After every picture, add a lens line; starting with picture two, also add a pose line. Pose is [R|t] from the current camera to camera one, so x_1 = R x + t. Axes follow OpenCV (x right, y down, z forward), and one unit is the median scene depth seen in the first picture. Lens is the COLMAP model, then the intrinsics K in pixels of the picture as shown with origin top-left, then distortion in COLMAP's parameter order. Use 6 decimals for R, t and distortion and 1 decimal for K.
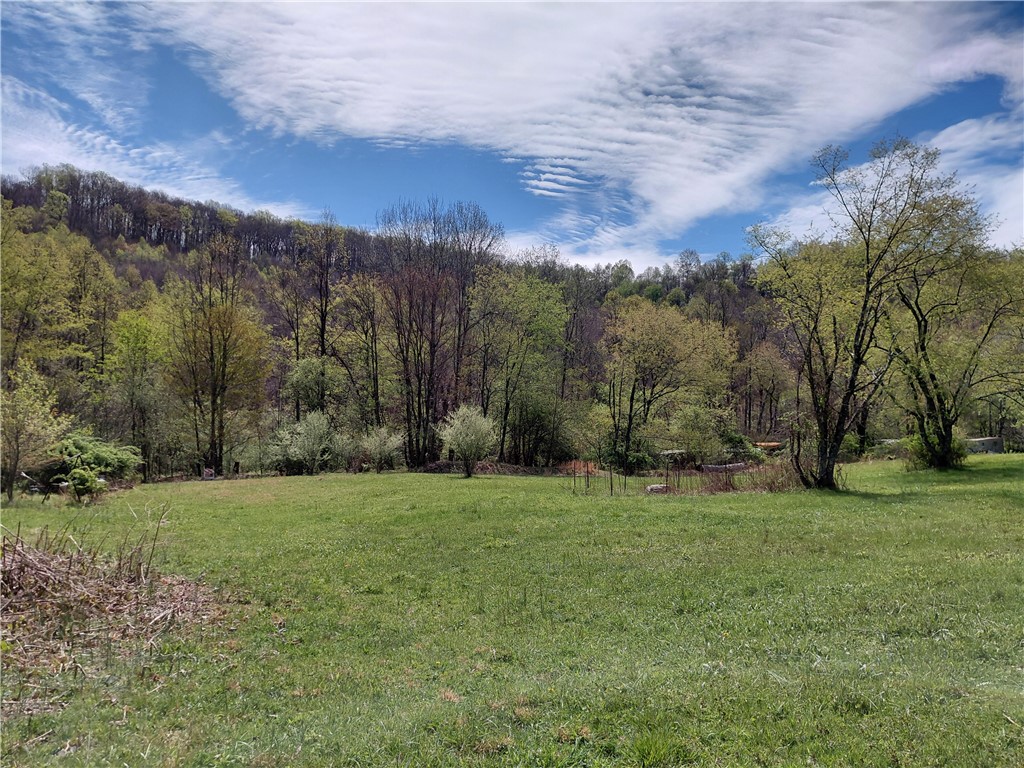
lens RADIAL K [[746.4, 0, 510.2], [0, 746.4, 387.9], [0, 0, 1]] dist [-0.018070, -0.004987]
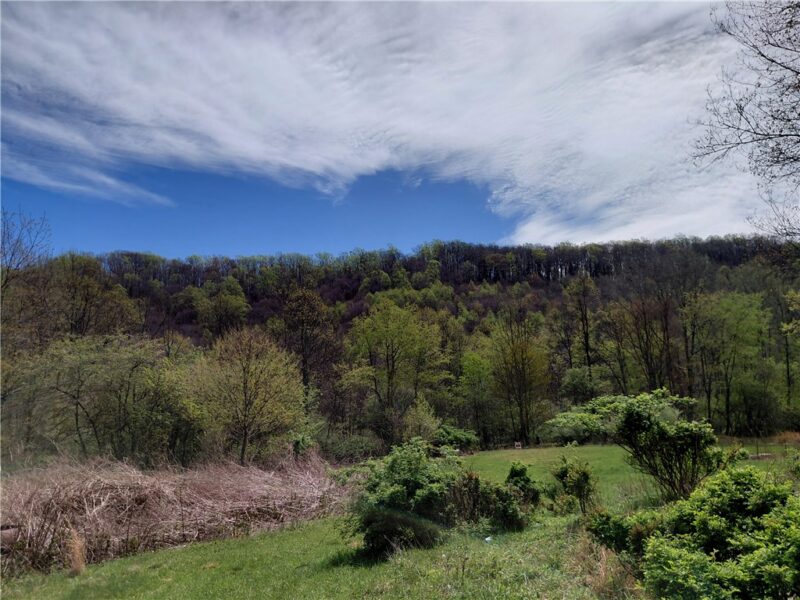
lens RADIAL K [[583.1, 0, 402.9], [0, 583.1, 300.4], [0, 0, 1]] dist [-0.018070, -0.004987]
pose [[0.812388, -0.137586, -0.566653, 0.145534], [0.068379, 0.987538, -0.141747, -0.031985], [0.579094, 0.076406, 0.811673, -0.205929]]
